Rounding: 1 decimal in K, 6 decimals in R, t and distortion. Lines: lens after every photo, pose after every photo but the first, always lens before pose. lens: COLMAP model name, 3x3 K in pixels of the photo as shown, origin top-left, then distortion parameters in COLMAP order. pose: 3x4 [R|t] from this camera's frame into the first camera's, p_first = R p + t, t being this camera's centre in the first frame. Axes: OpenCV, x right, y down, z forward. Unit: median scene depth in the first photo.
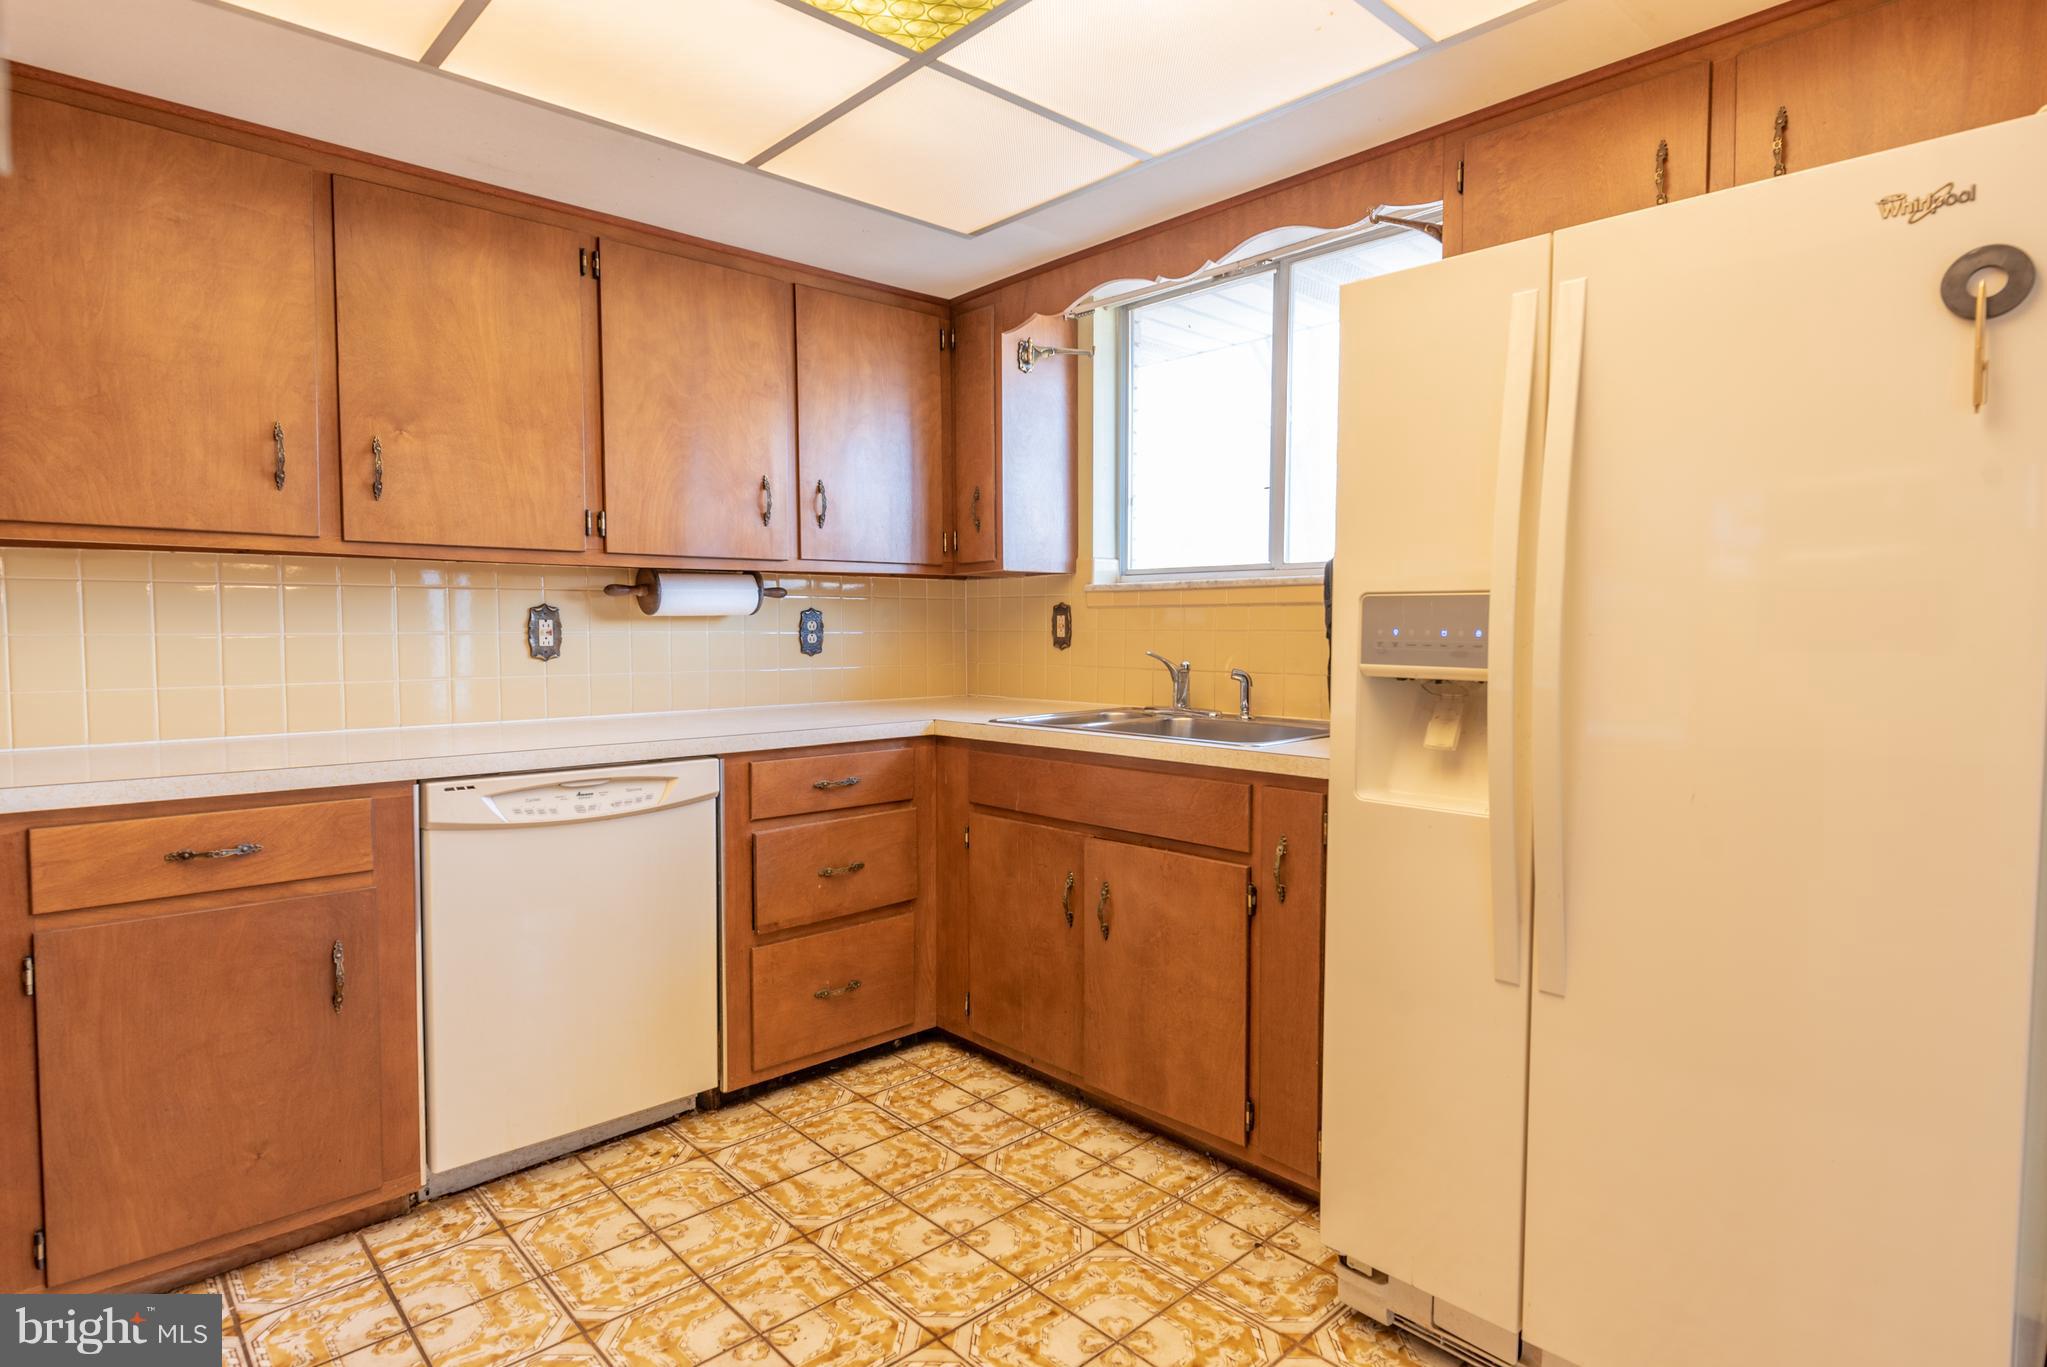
lens RADIAL K [[1085.4, 0, 1040.3], [0, 1085.4, 678.0], [0, 0, 1]] dist [-0.001658, -0.000688]
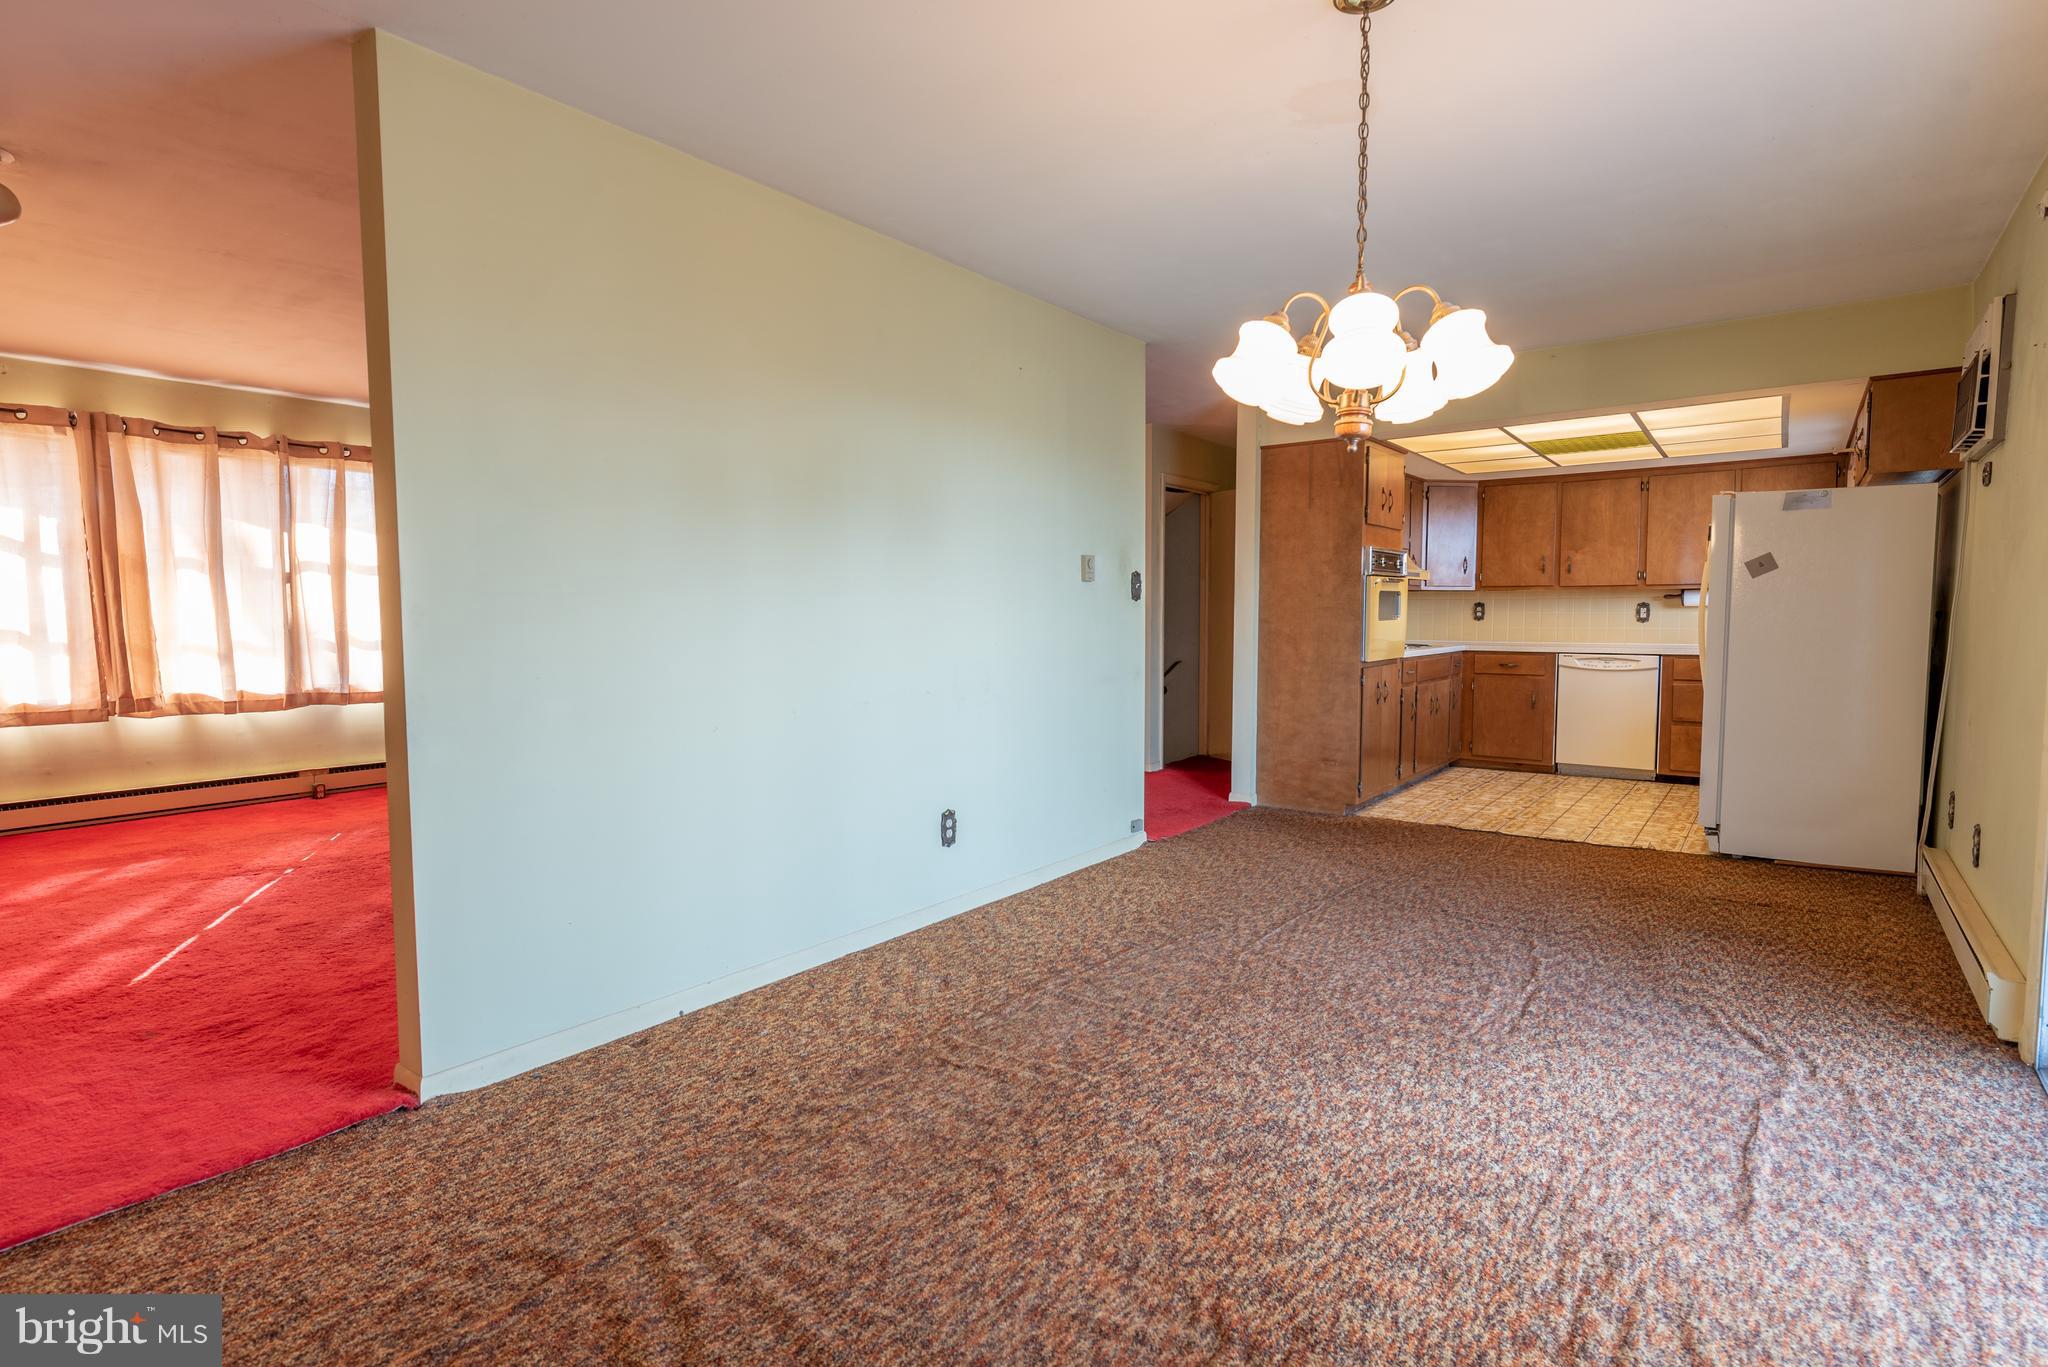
lens RADIAL K [[1025.7, 0, 1024.0], [0, 1025.7, 683.5], [0, 0, 1]] dist [-0.003305, -0.000697]
pose [[0.169259, 0.067865, -0.983232, 2.157070], [-0.043172, 0.997179, 0.061396, 0.053880], [0.984626, 0.032056, 0.171711, -1.163924]]
